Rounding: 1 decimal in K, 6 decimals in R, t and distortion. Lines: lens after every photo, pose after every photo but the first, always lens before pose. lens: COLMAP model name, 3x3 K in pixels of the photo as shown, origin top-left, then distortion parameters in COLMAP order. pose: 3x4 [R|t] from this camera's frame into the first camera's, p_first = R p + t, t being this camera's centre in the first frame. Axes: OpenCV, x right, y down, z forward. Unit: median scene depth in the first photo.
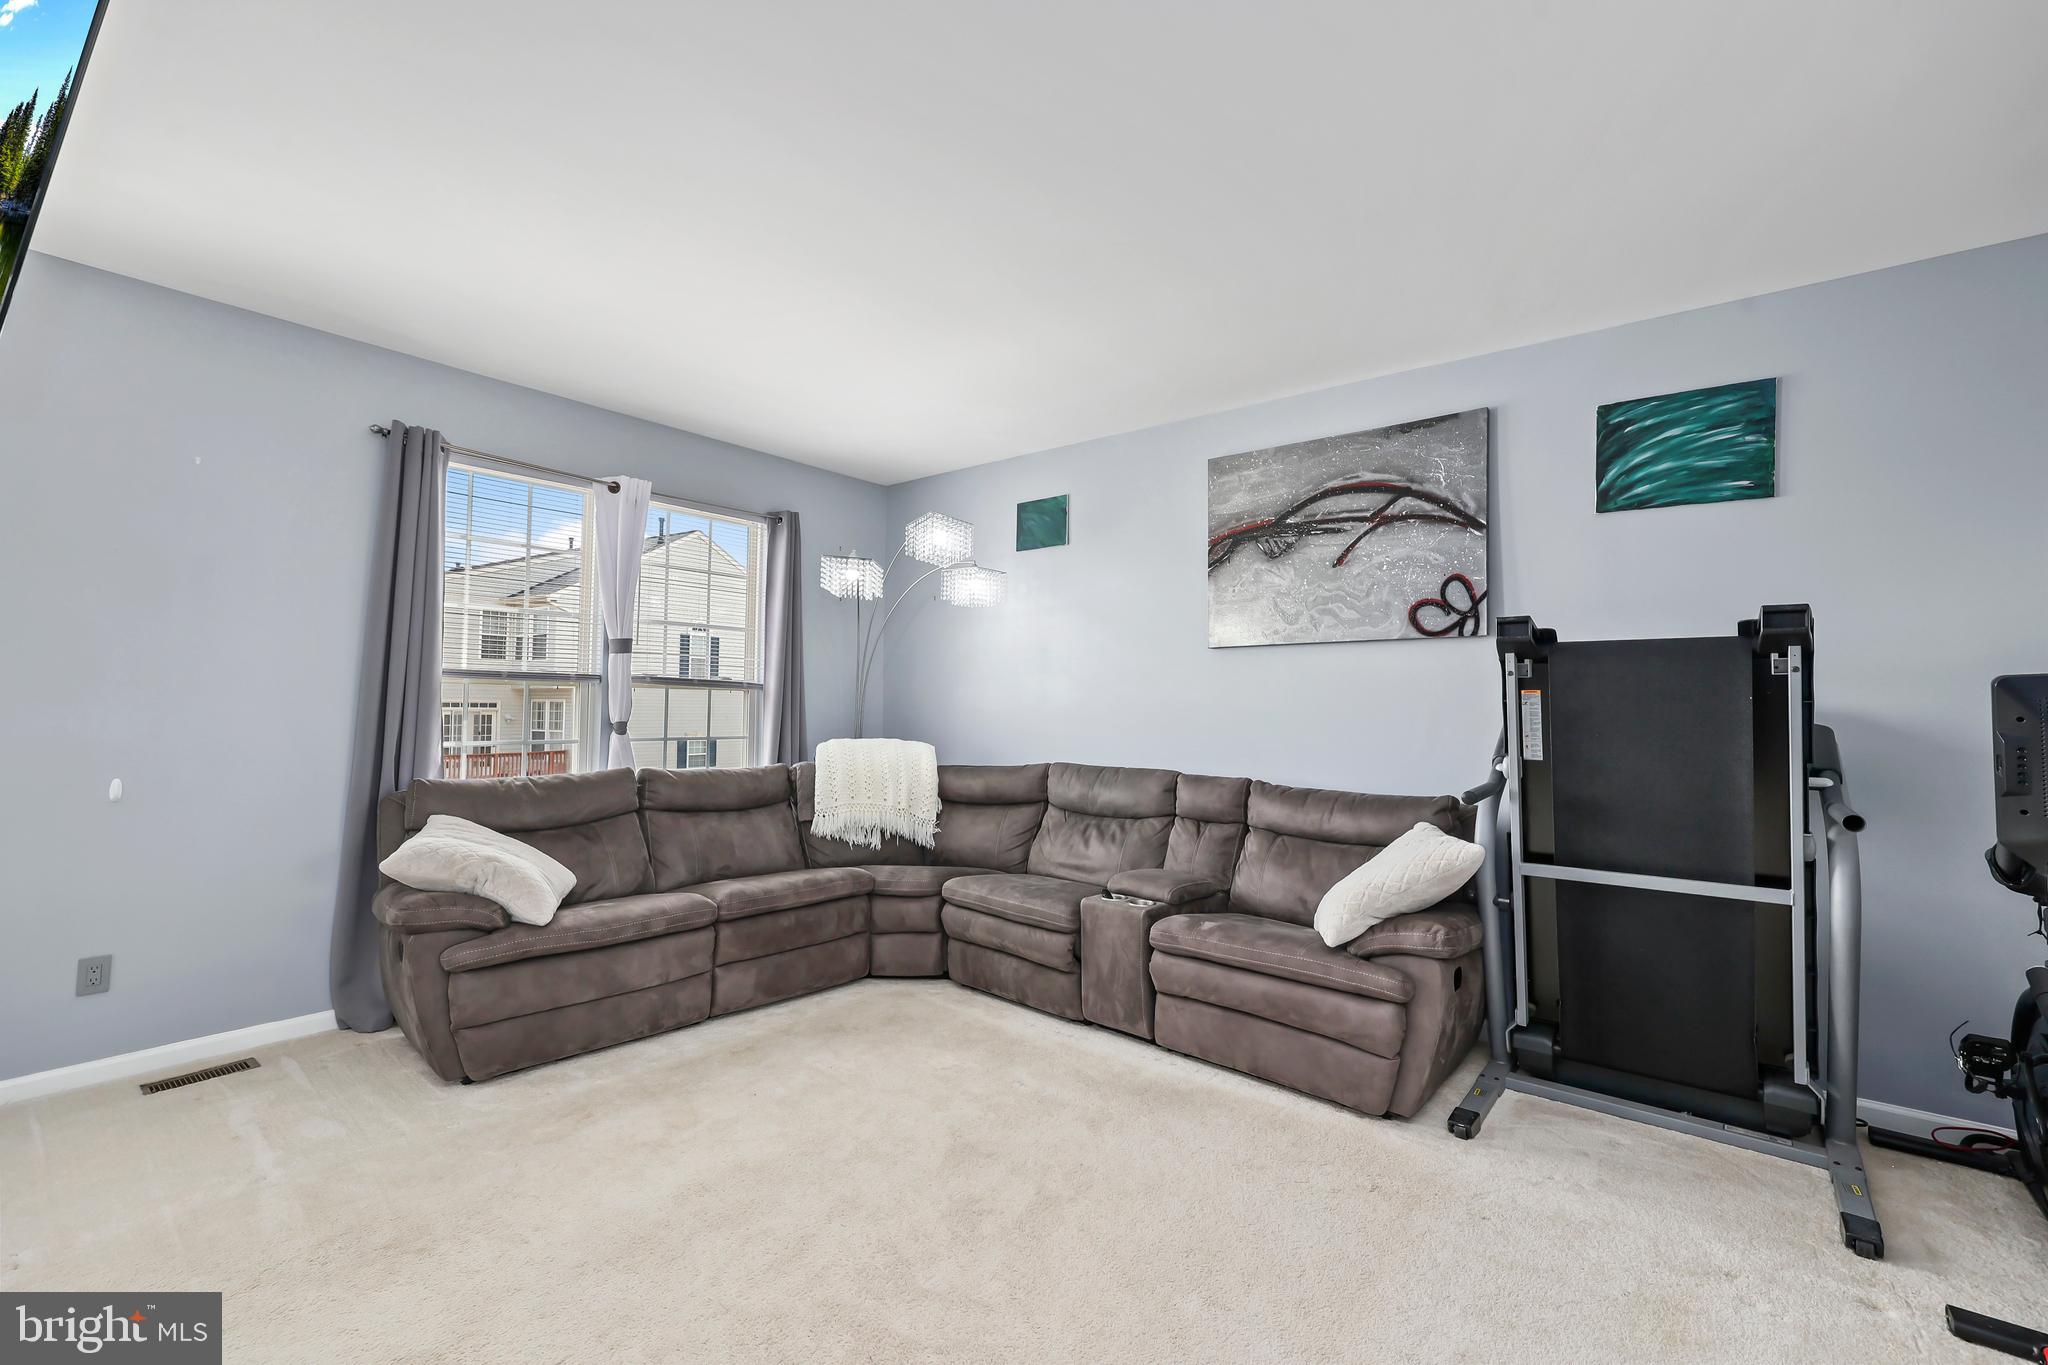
lens RADIAL K [[868.8, 0, 1024.0], [0, 868.8, 682.5], [0, 0, 1]] dist [-0.000324, 0.000064]
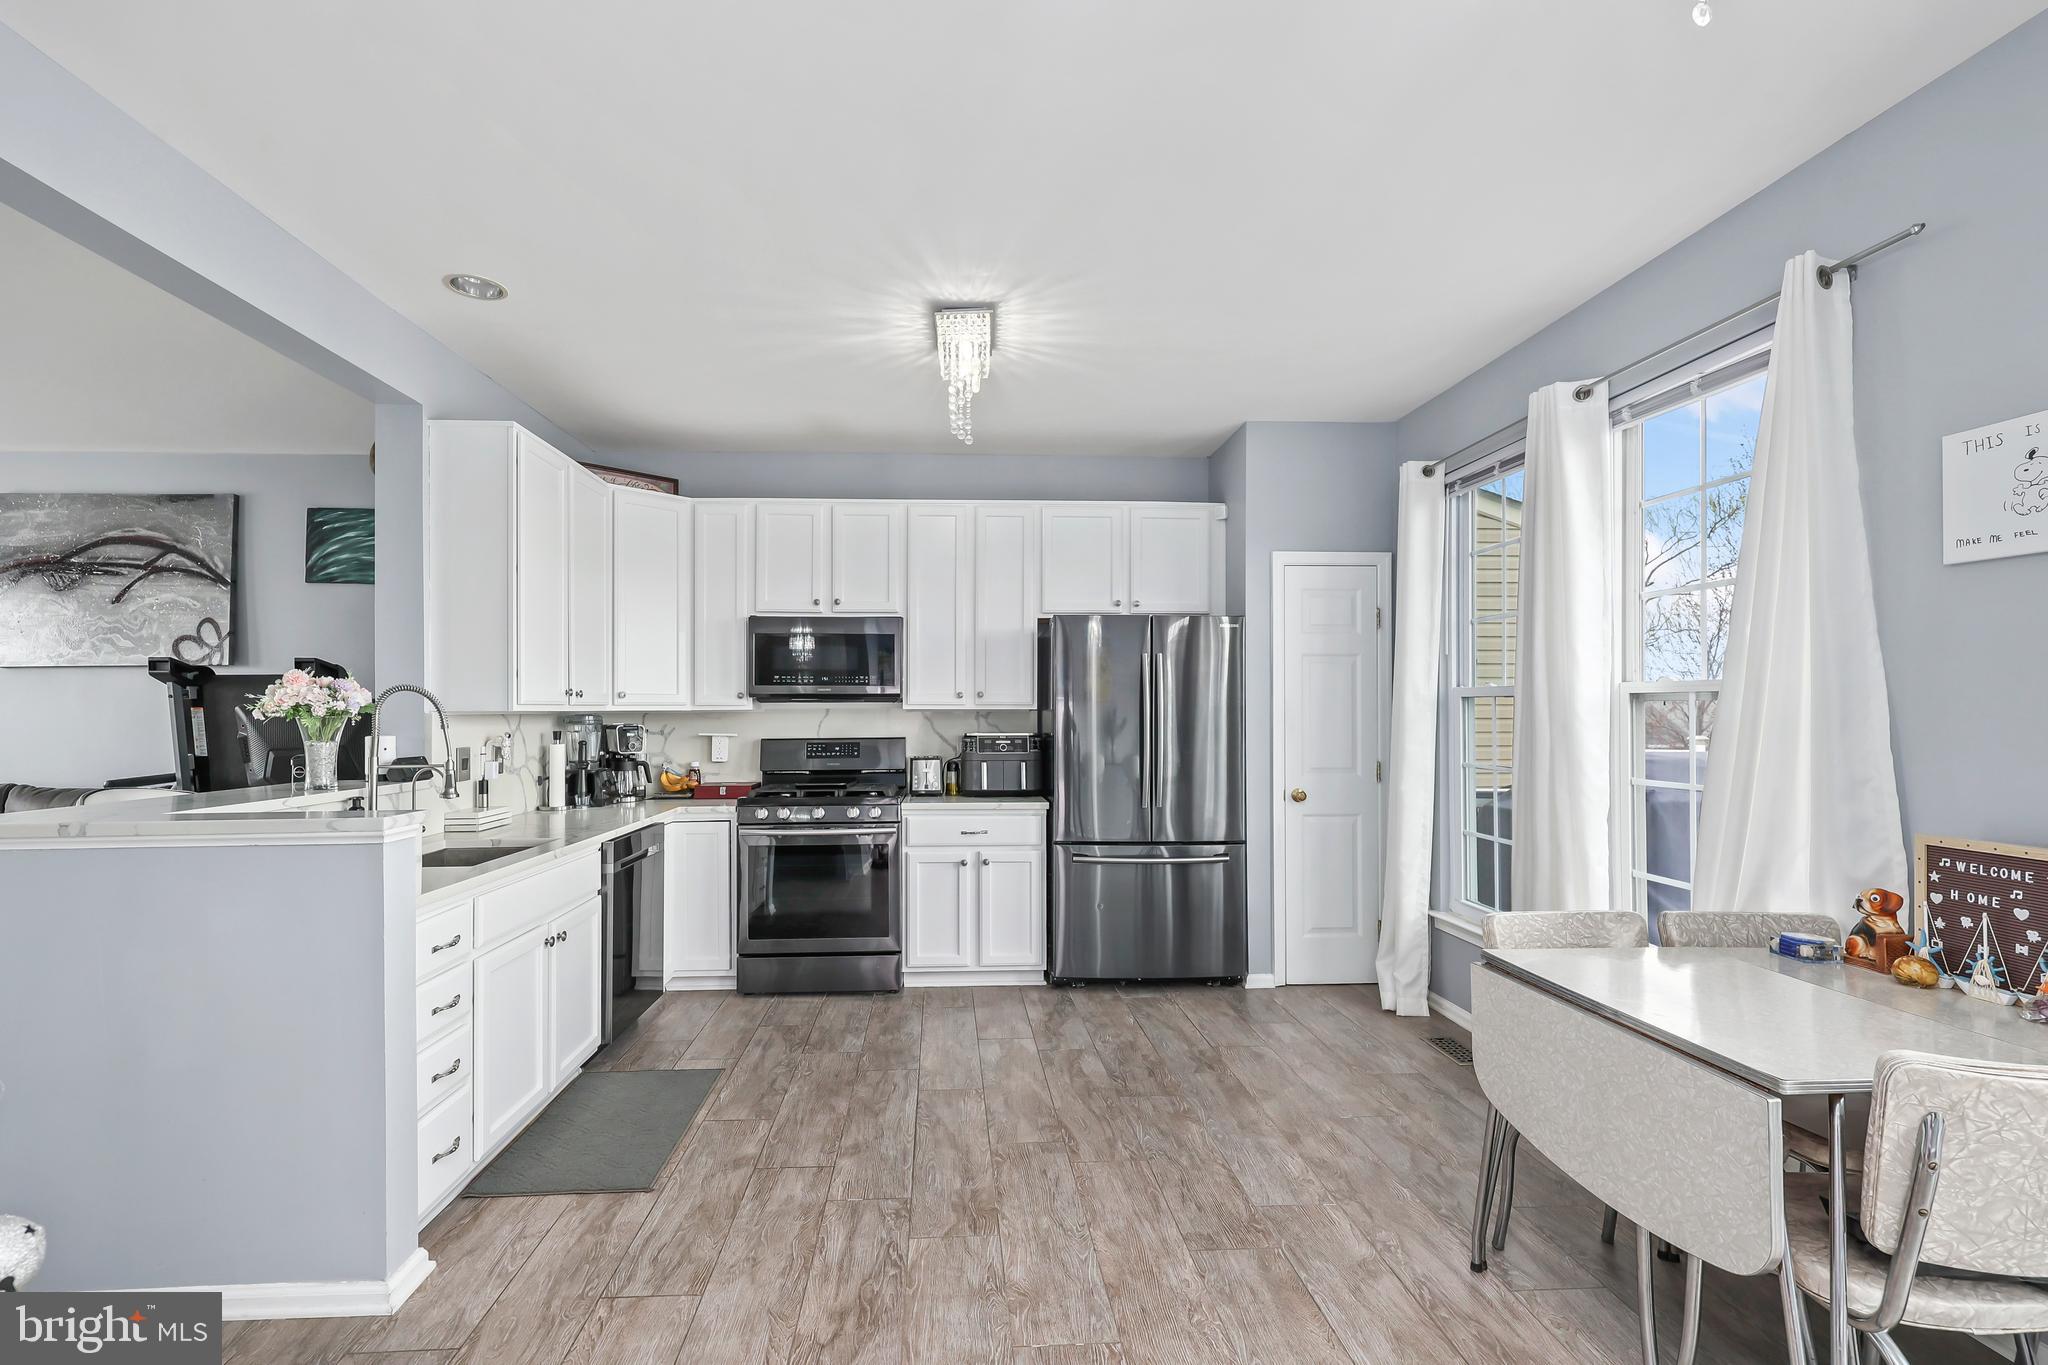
lens RADIAL K [[921.5, 0, 992.1], [0, 921.5, 702.5], [0, 0, 1]] dist [0.001487, -0.000385]
pose [[0.754880, -0.007799, 0.655816, 0.459859], [-0.007788, 0.999752, 0.020853, -0.033560], [-0.655816, -0.020849, 0.754633, -0.805040]]
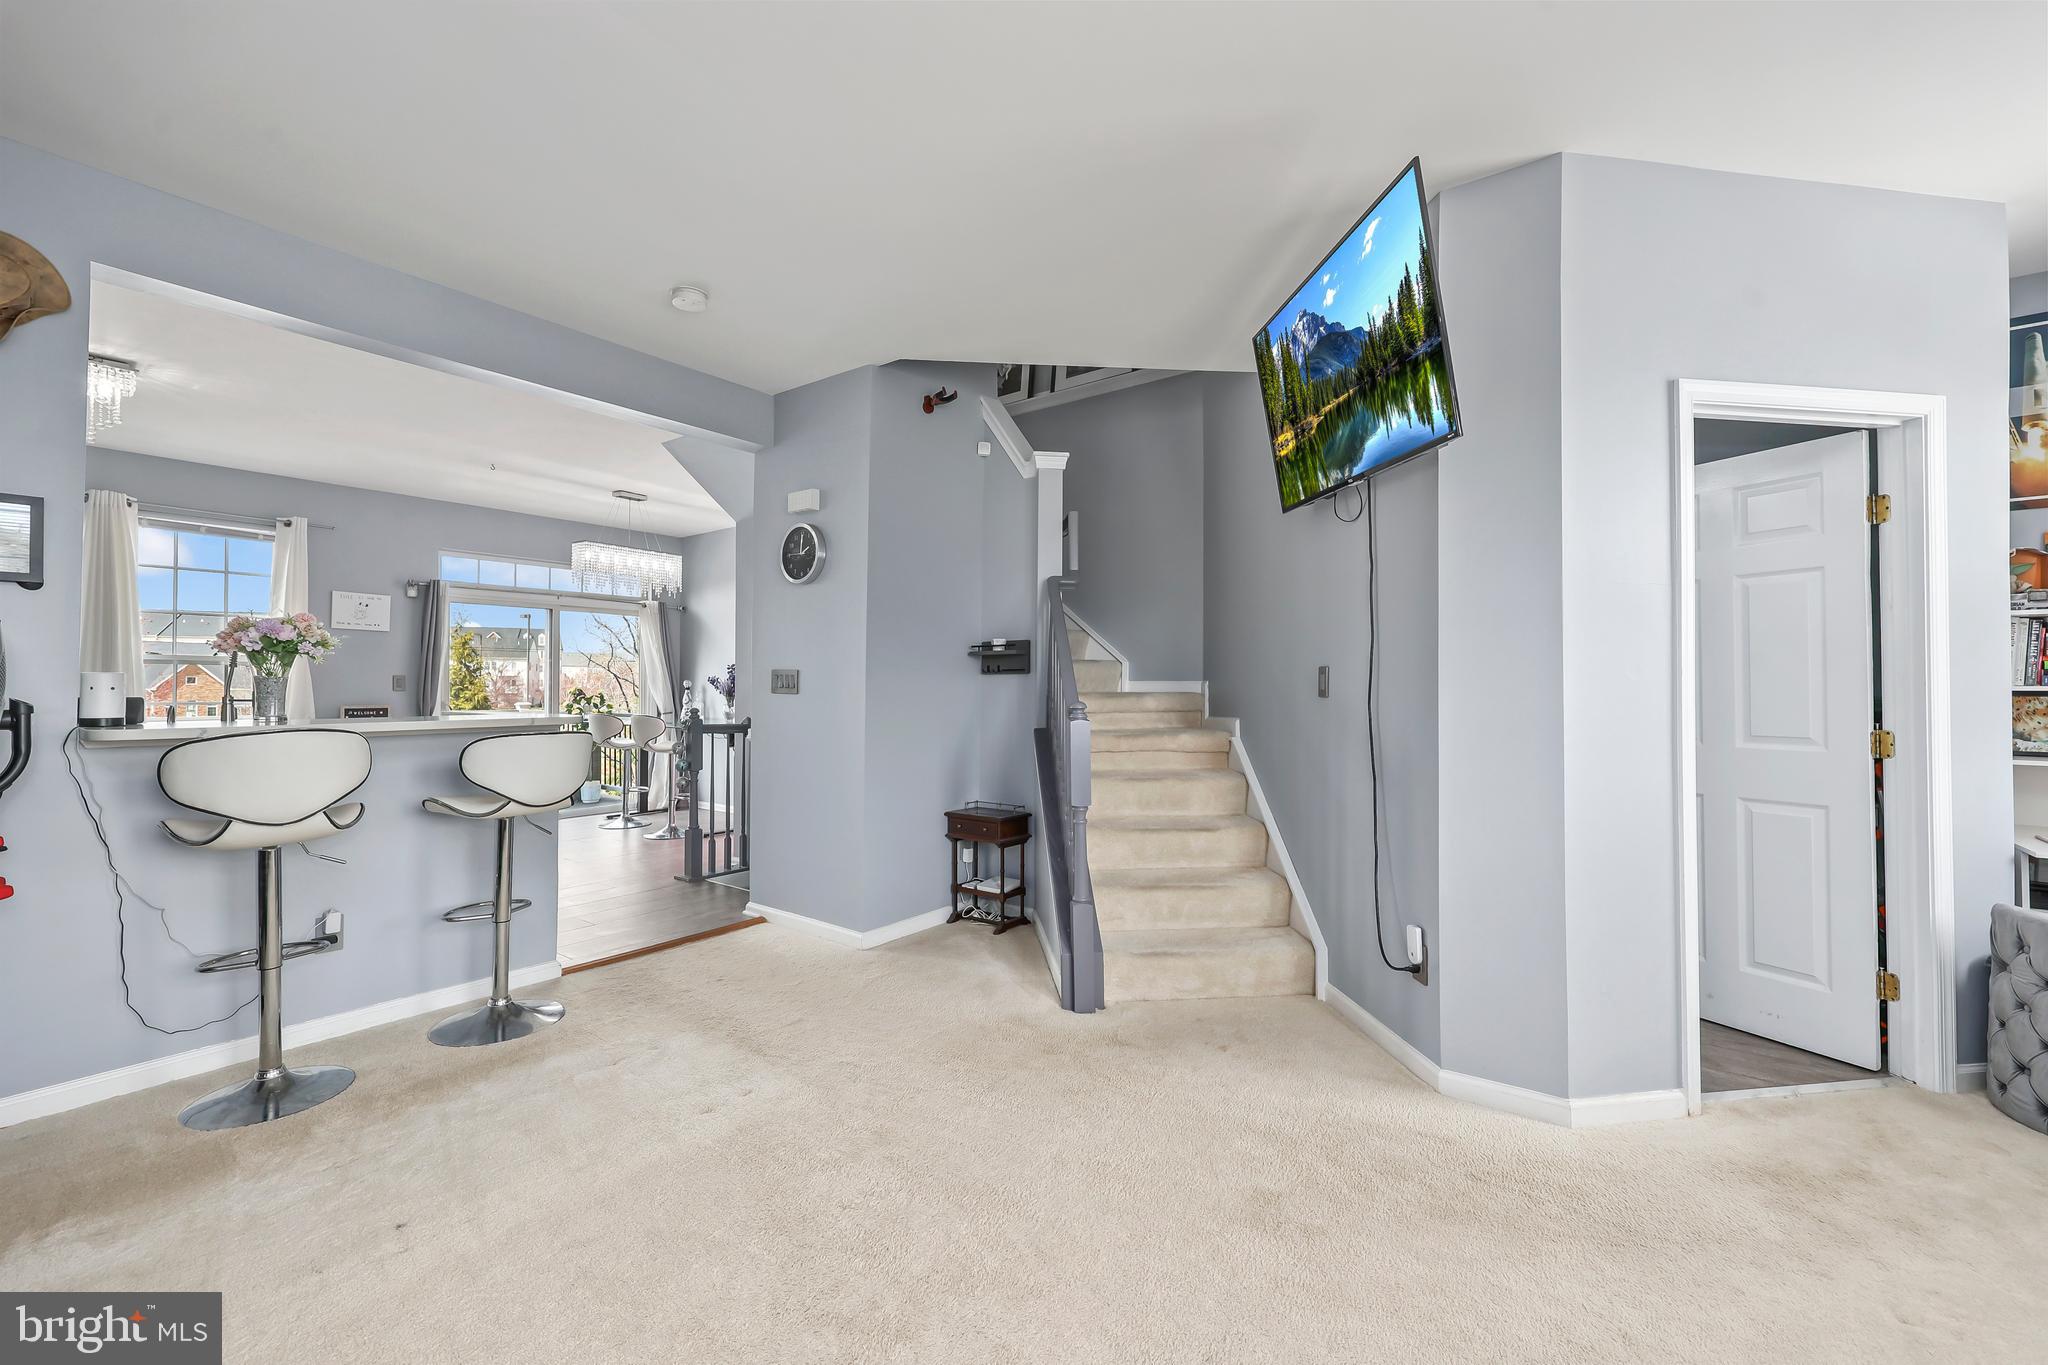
lens RADIAL K [[834.3, 0, 1025.9], [0, 834.3, 667.4], [0, 0, 1]] dist [-0.001426, -0.000079]
pose [[-0.999828, -0.011684, -0.014371, -0.153222], [-0.010909, 0.998542, -0.052874, 0.047561], [0.014968, -0.052708, -0.998498, 0.995467]]
